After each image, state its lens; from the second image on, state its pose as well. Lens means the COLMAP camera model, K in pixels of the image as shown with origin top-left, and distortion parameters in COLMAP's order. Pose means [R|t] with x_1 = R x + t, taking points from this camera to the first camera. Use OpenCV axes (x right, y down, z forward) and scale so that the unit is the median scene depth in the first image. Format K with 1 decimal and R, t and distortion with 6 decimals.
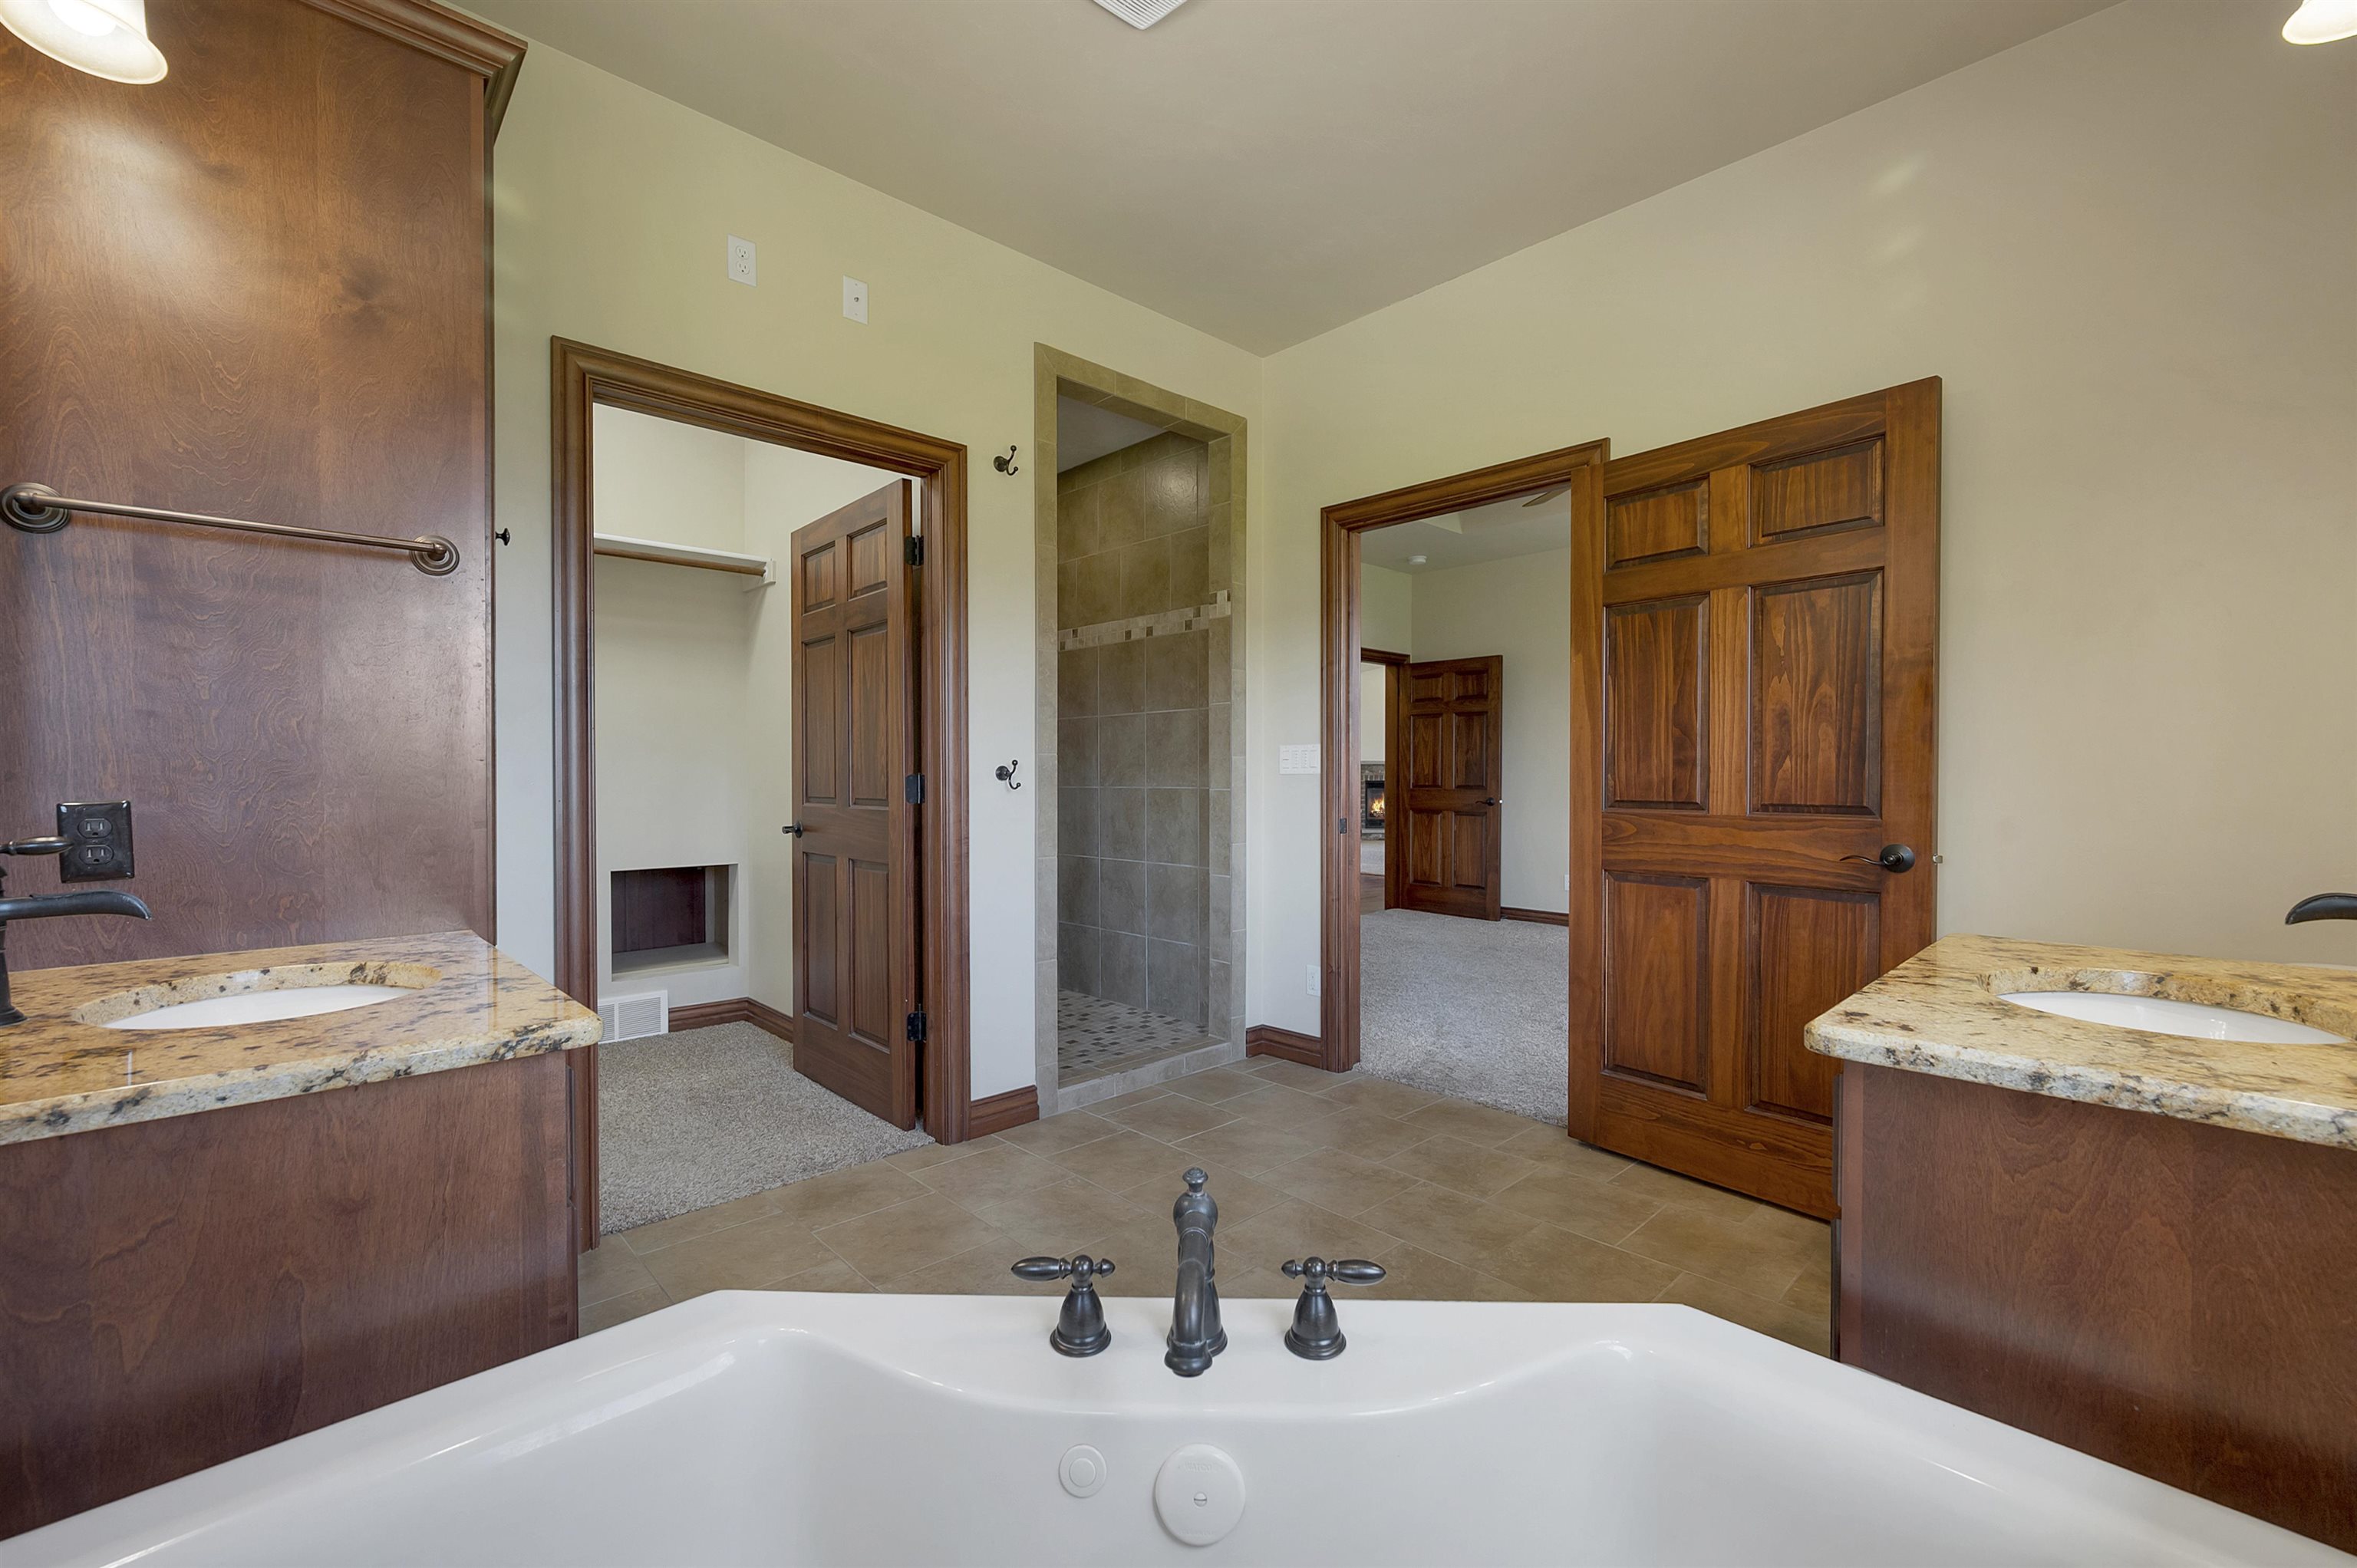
lens RADIAL K [[981.1, 0, 1180.9], [0, 981.1, 766.6], [0, 0, 1]] dist [-0.003723, -0.000136]
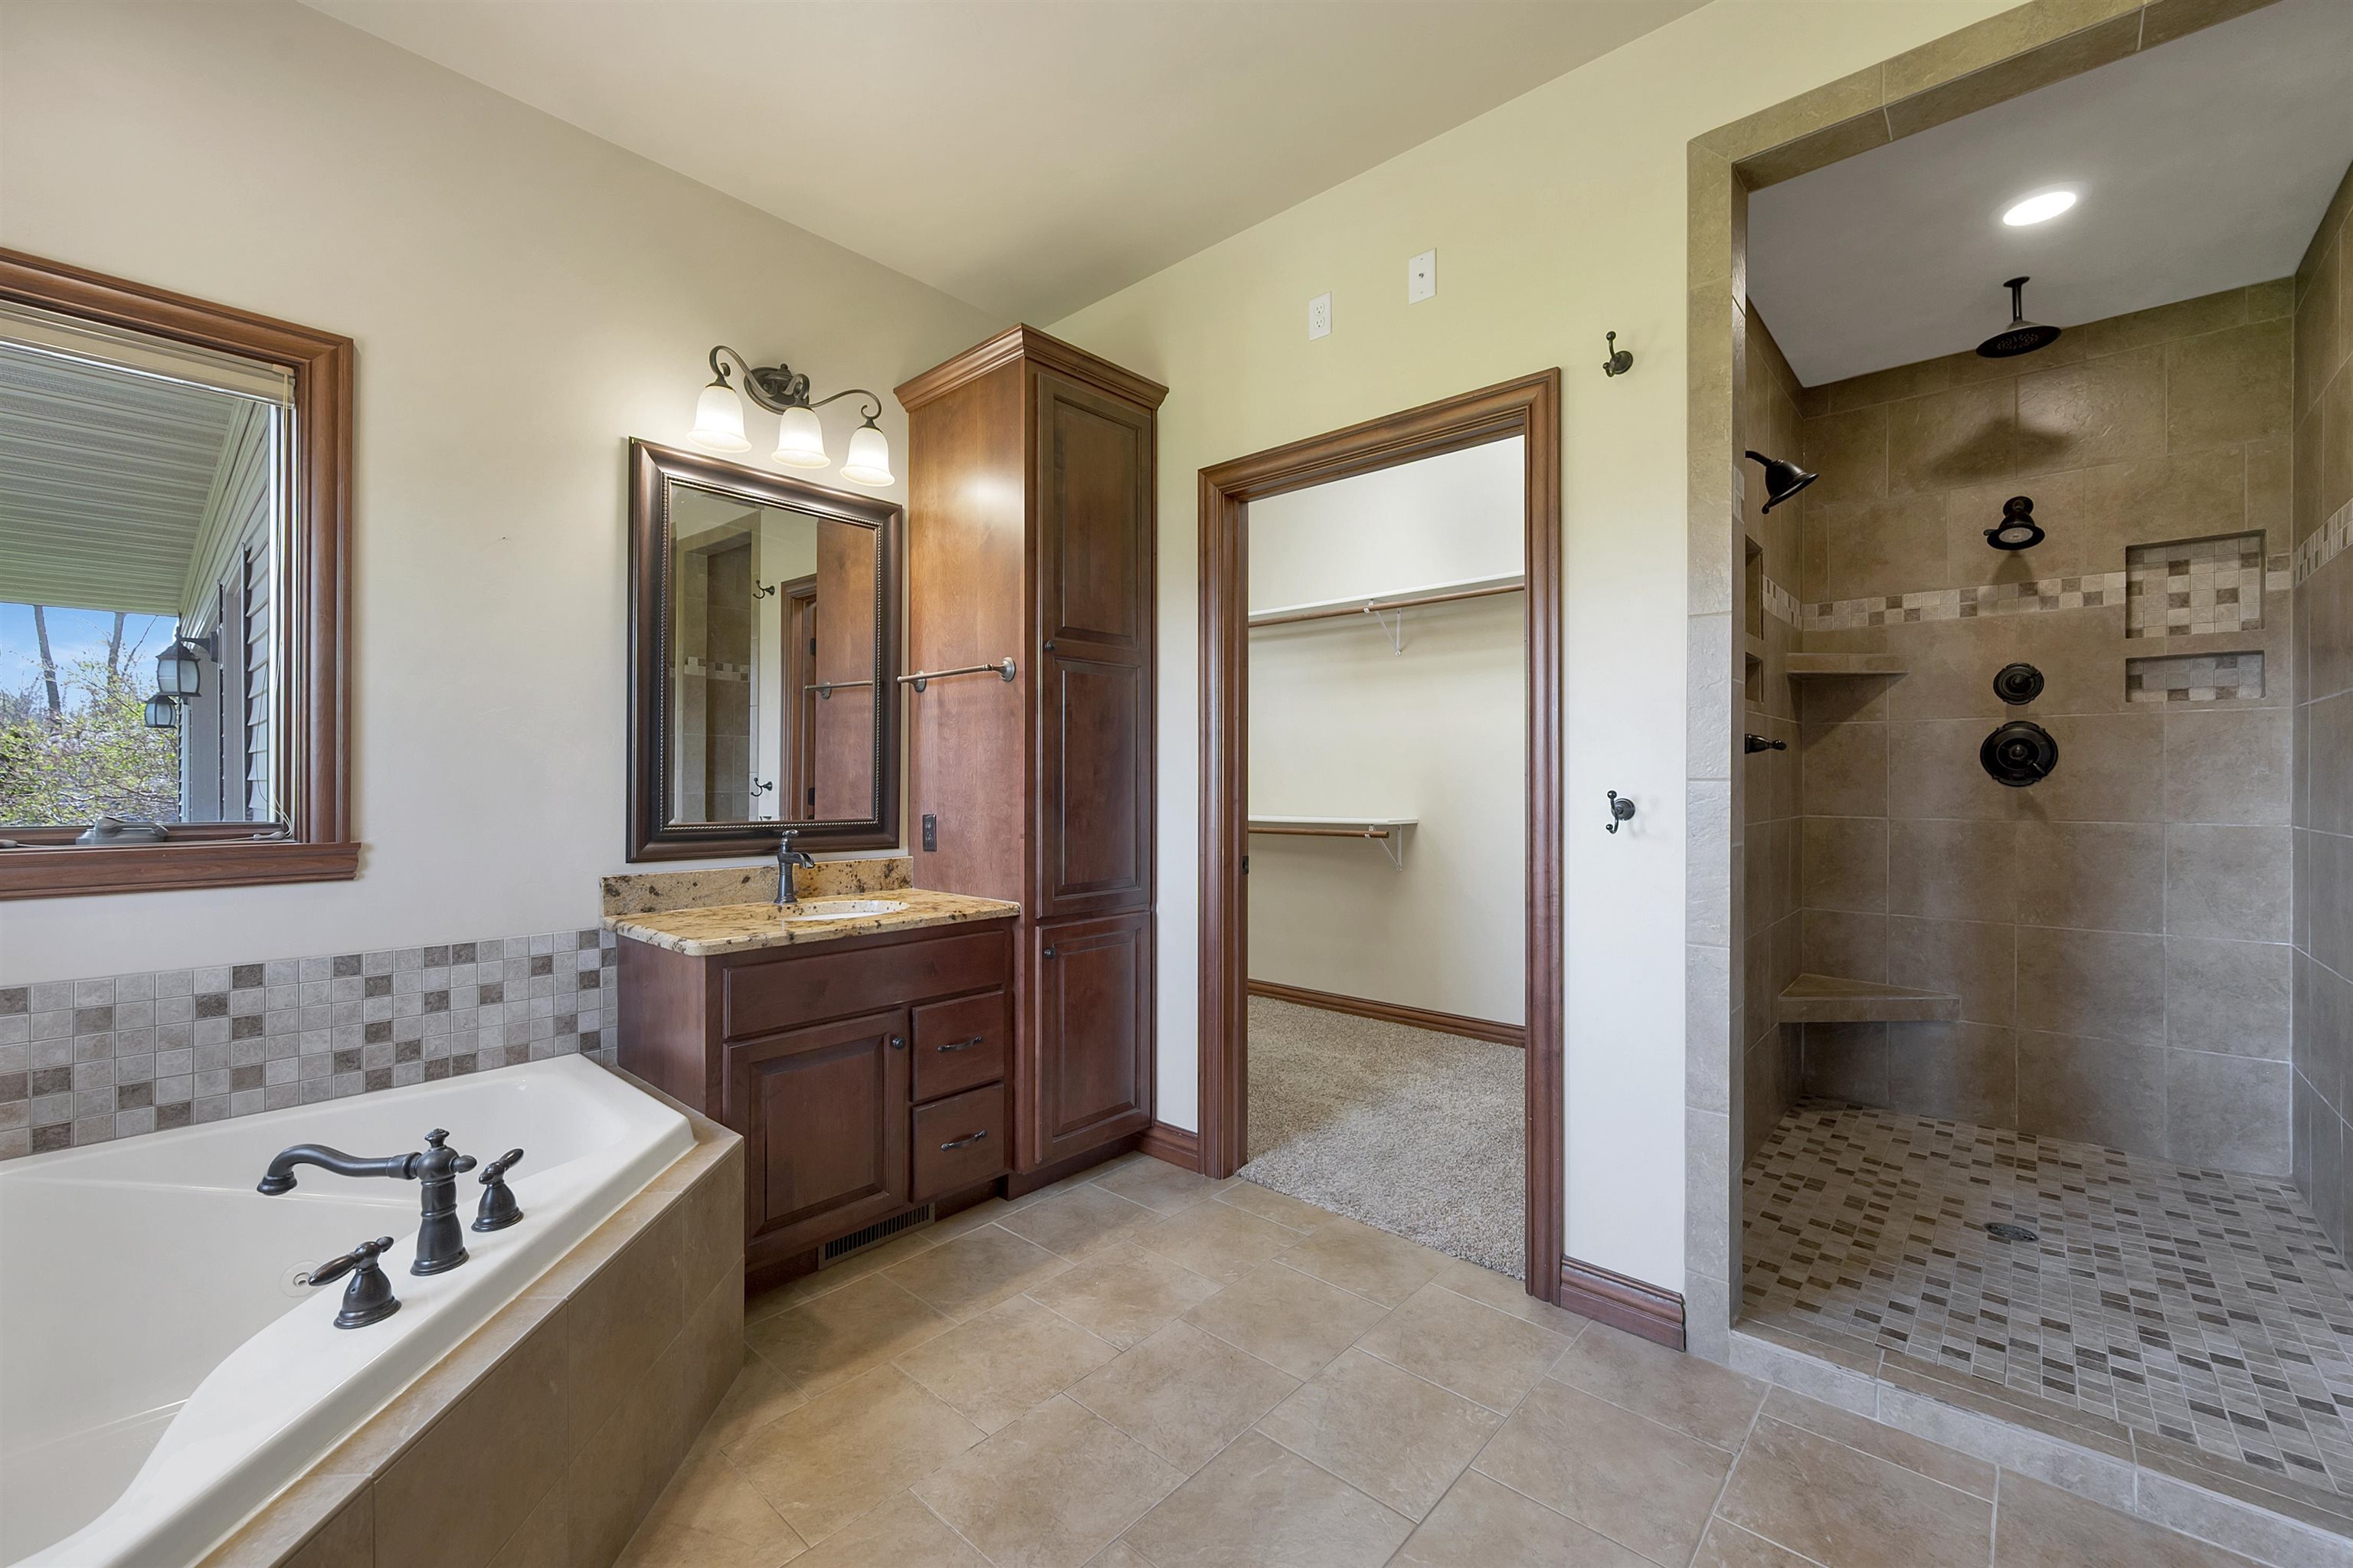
lens RADIAL K [[950.6, 0, 1178.7], [0, 950.6, 780.4], [0, 0, 1]] dist [-0.001926, 0.000634]
pose [[0.080525, -0.003298, -0.996747, 0.444315], [0.005376, 0.999981, -0.002874, -0.013938], [0.996738, -0.005127, 0.080541, 0.615692]]
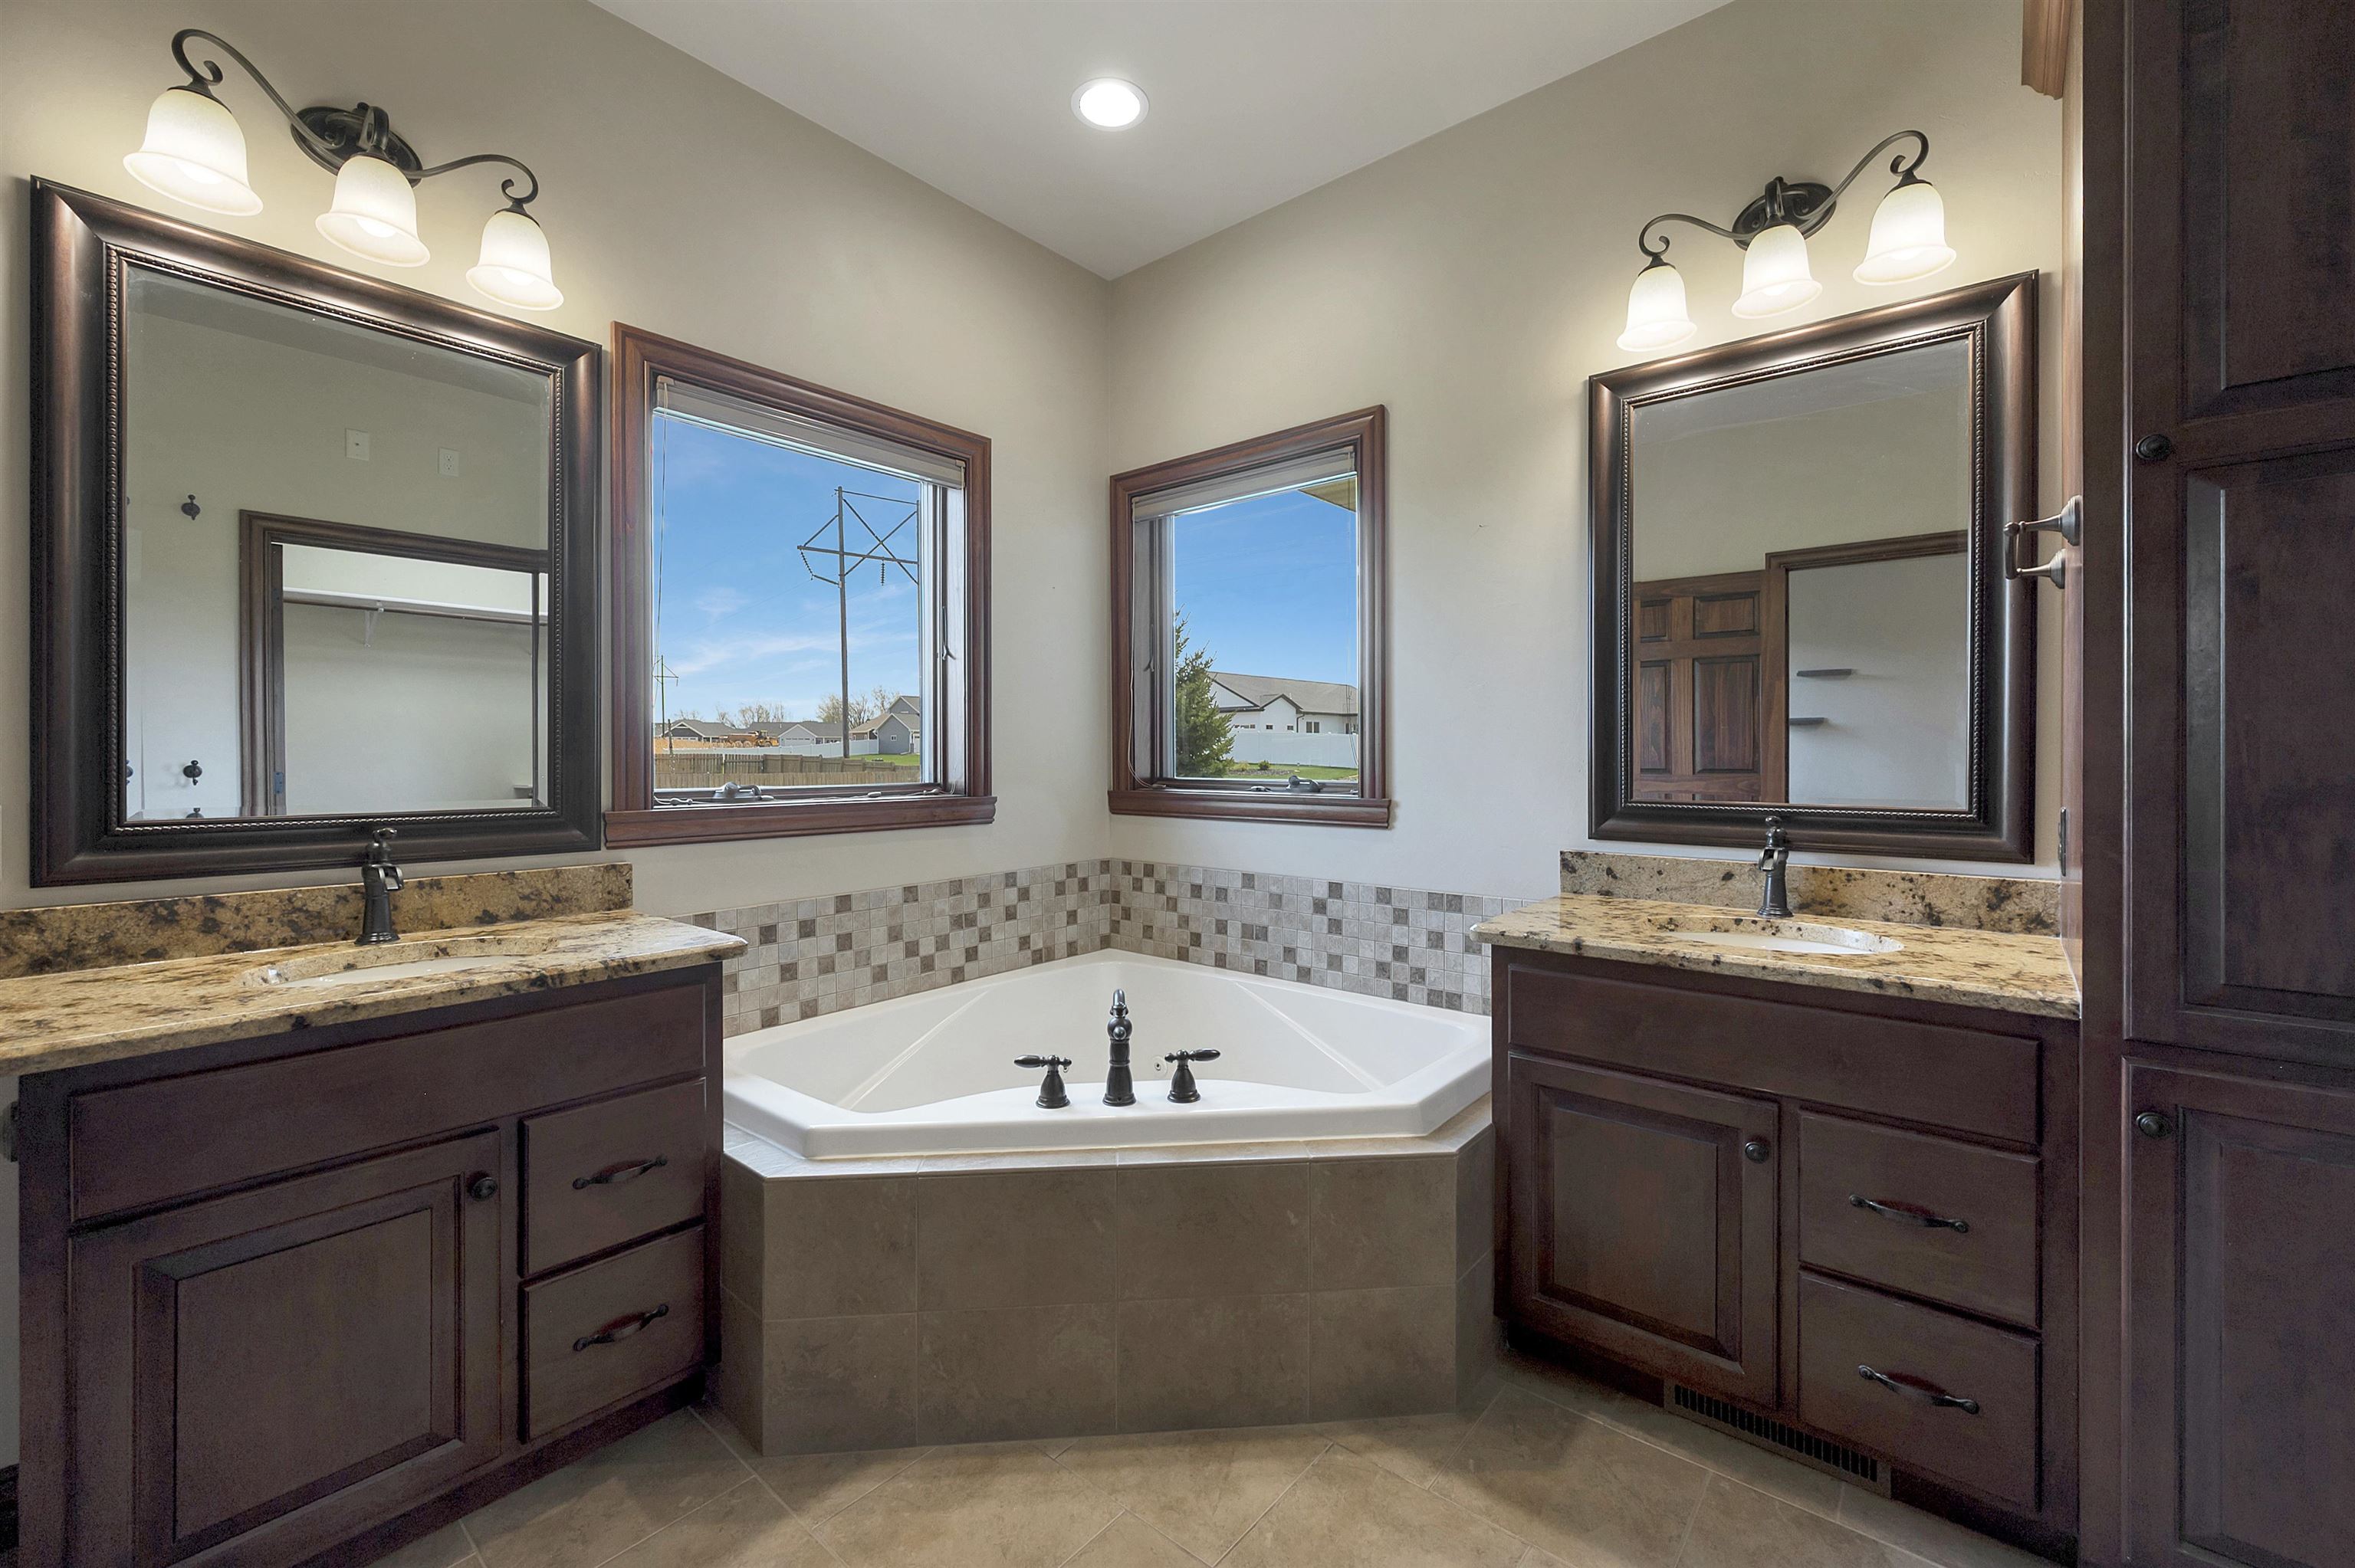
lens RADIAL K [[953.8, 0, 1182.9], [0, 953.8, 757.0], [0, 0, 1]] dist [-0.001485, 0.000007]
pose [[-0.993375, -0.000019, -0.114916, 0.028408], [0.000478, 0.999991, -0.004298, -0.010047], [0.114915, -0.004324, -0.993366, 0.905272]]
